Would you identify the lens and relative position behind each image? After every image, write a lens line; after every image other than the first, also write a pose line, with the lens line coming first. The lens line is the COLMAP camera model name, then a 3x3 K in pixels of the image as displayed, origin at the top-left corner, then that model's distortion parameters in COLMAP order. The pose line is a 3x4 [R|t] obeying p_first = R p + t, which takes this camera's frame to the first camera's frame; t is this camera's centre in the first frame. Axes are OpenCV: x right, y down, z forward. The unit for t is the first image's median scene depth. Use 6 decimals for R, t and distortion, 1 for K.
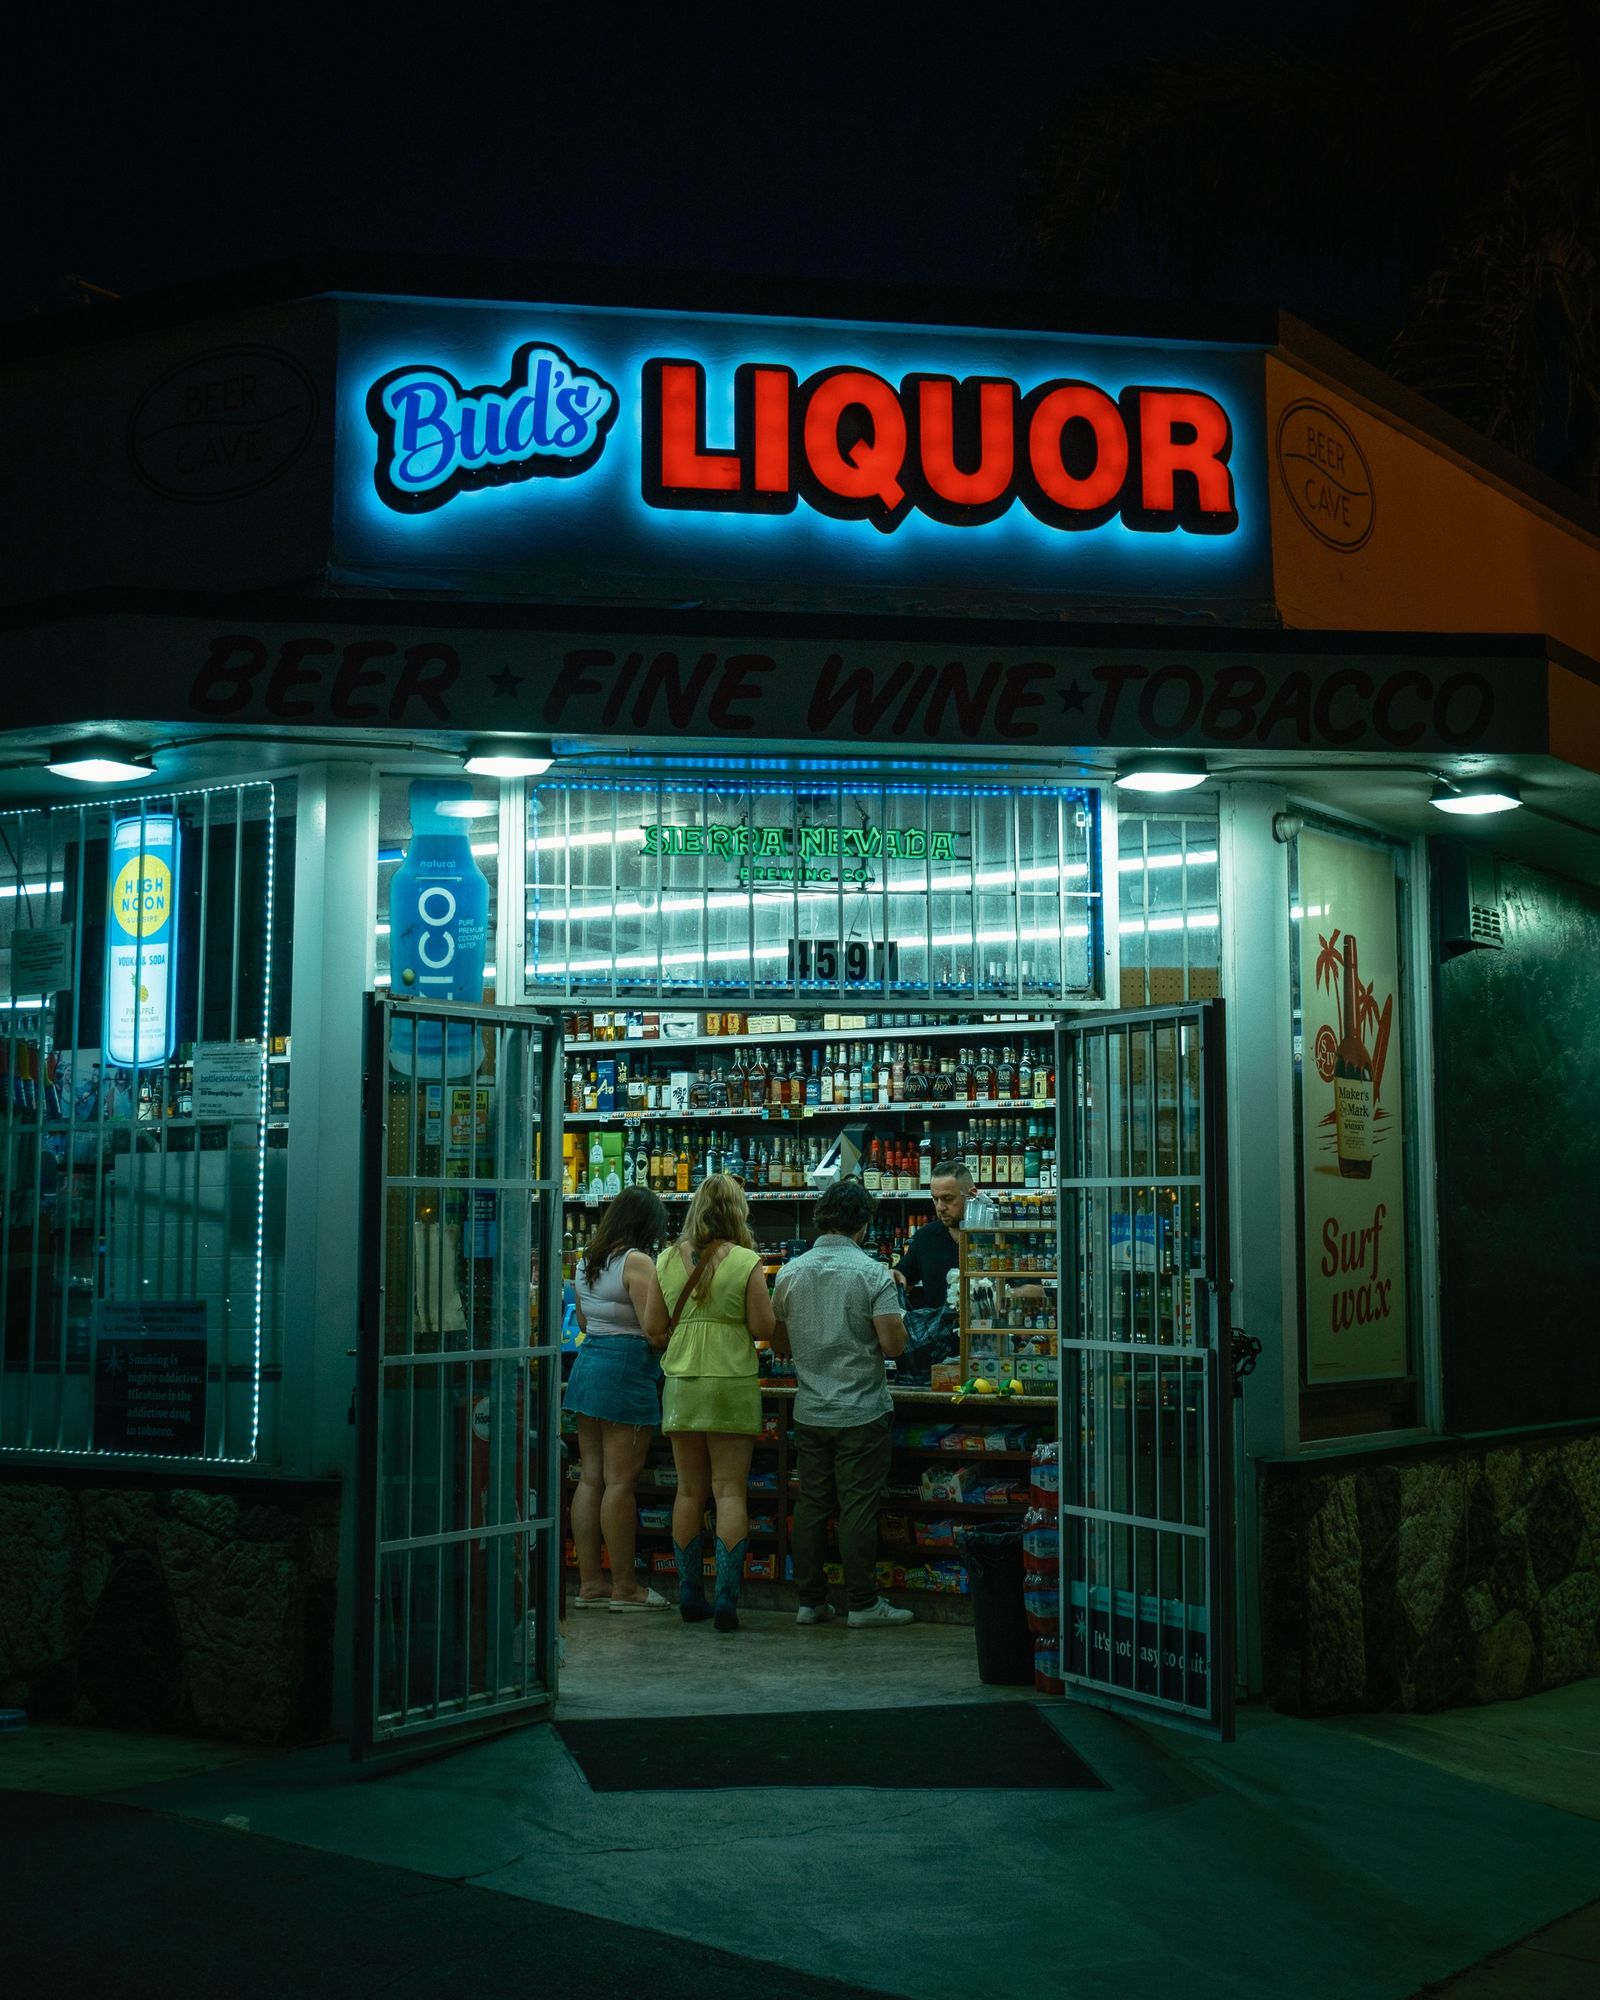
lens RADIAL K [[3194.7, 0, 800.0], [0, 3194.7, 1000.0], [0, 0, 1]] dist [-0.020157, -0.045250]
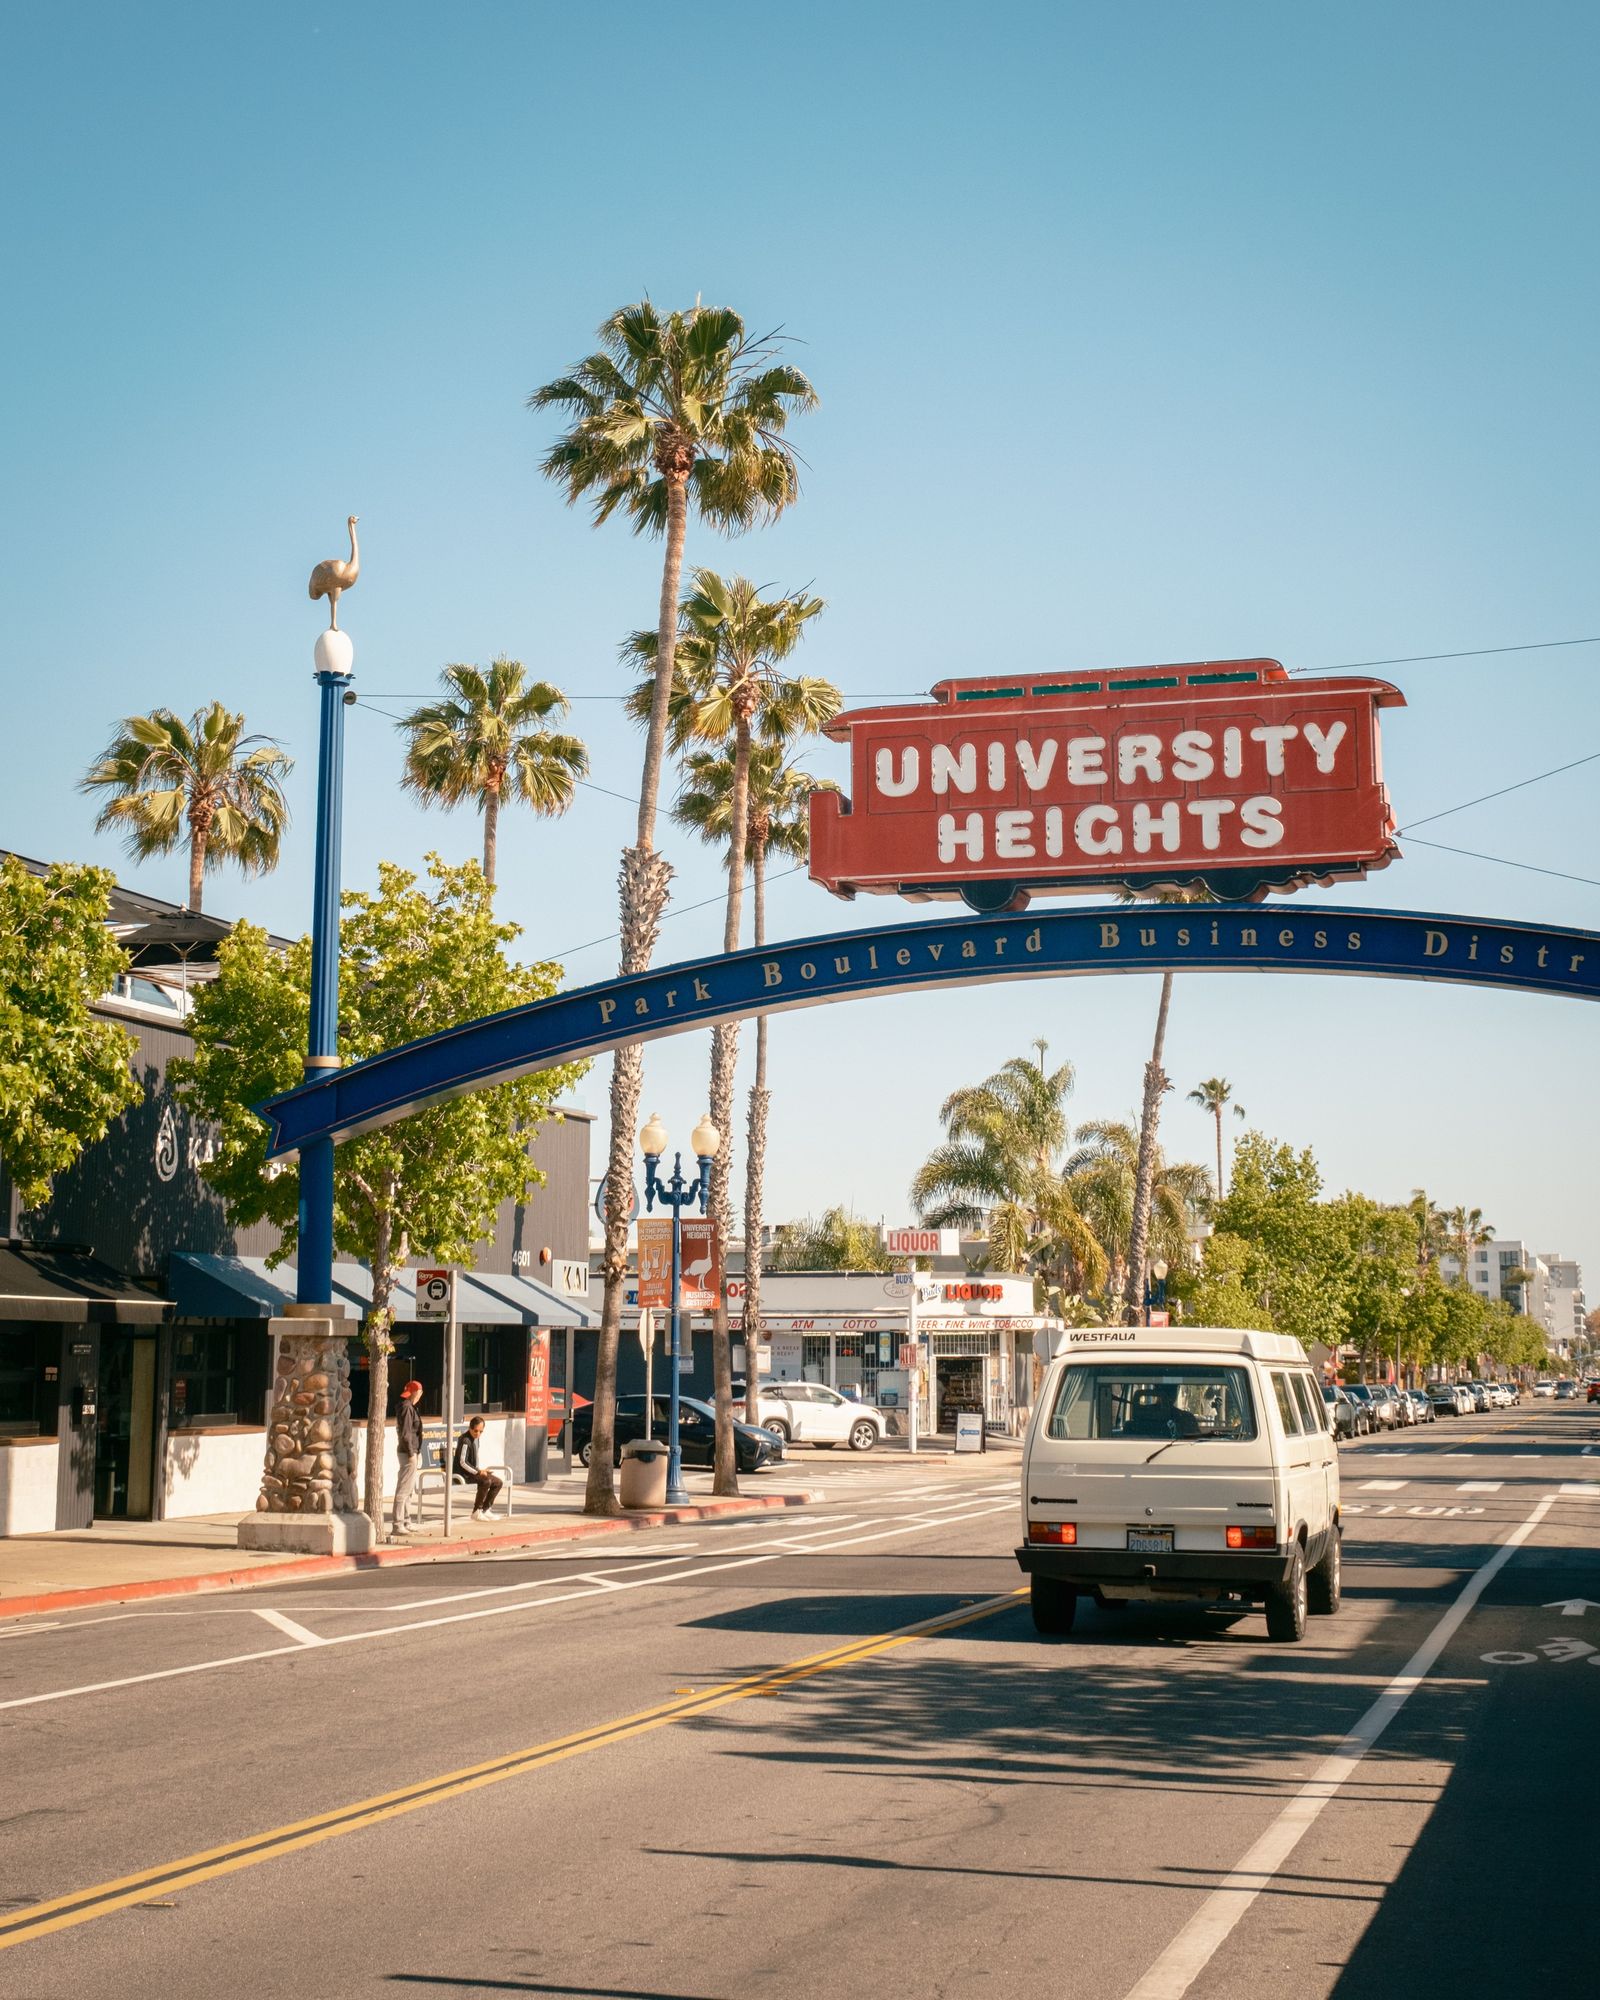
lens RADIAL K [[3194.7, 0, 800.0], [0, 3194.7, 1000.0], [0, 0, 1]] dist [-0.020157, -0.045250]
pose [[0.954509, 0.032933, 0.296358, -3.058984], [-0.022520, 0.999005, -0.038485, -0.627928], [-0.297331, 0.030060, 0.954301, -7.303463]]
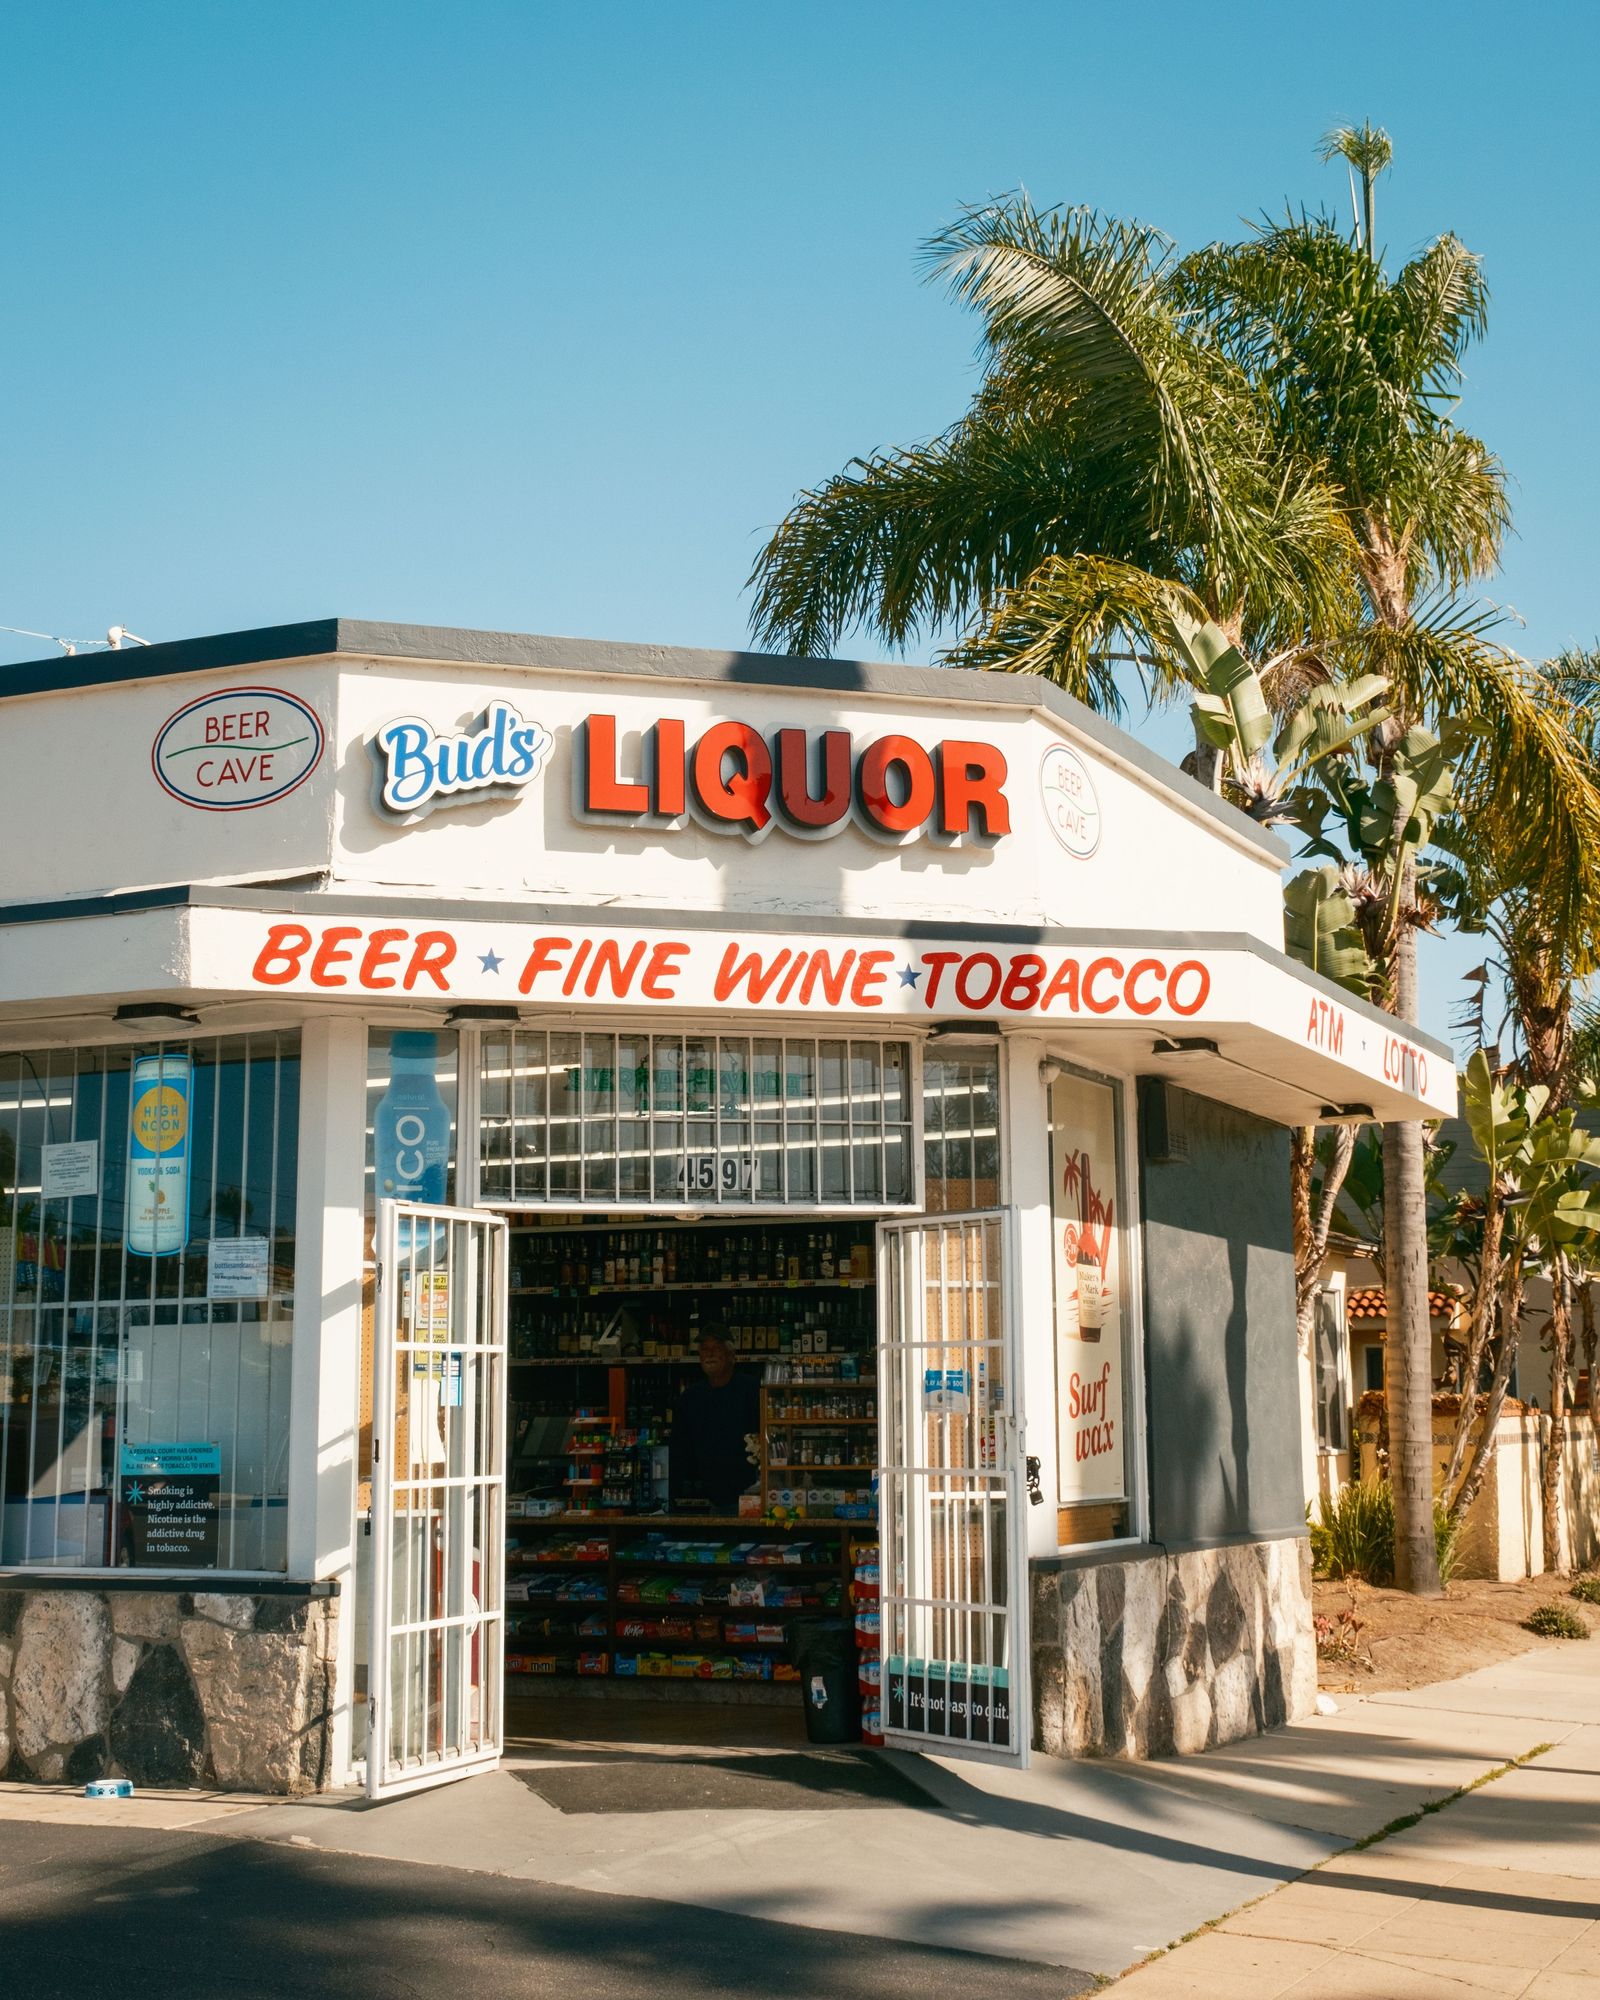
lens RADIAL K [[3194.7, 0, 800.0], [0, 3194.7, 1000.0], [0, 0, 1]] dist [-0.020157, -0.045250]
pose [[0.987241, 0.012903, 0.158708, -0.160141], [-0.004094, 0.998439, -0.055708, -0.010638], [-0.159179, 0.054348, 0.985753, -0.282120]]
